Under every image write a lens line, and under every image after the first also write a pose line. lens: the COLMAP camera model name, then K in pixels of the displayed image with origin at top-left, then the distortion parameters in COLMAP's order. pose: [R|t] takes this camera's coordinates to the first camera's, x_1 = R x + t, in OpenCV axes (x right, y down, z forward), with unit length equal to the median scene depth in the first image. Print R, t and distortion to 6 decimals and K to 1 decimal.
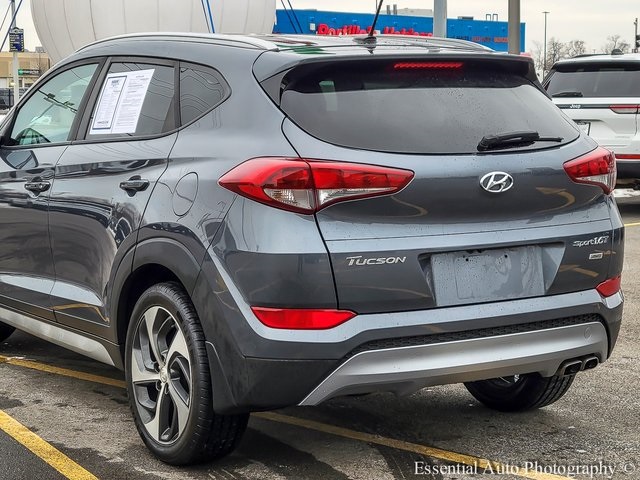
lens RADIAL K [[1435.0, 0, 318.2], [0, 1435.0, 217.3], [0, 0, 1]] dist [-0.014066, 0.014879]
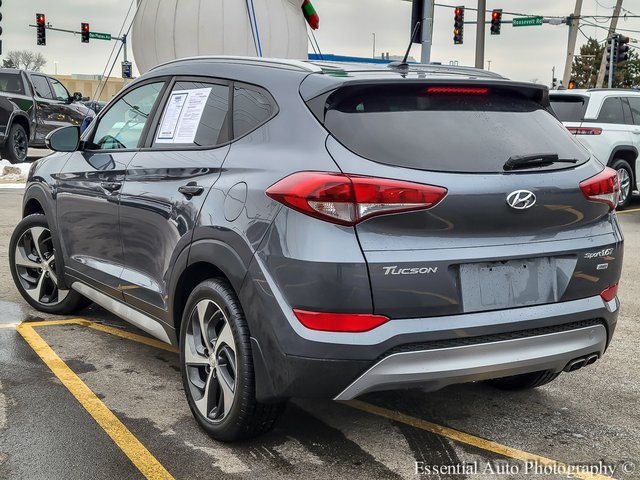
lens RADIAL K [[967.2, 0, 320.0], [0, 967.2, 240.0], [0, 0, 1]] dist [0.041526, 0.002537]
pose [[0.999553, 0.028388, -0.009355, -0.019987], [-0.027941, 0.998600, 0.044914, -0.022260], [0.010617, -0.044632, 0.998947, 0.259514]]
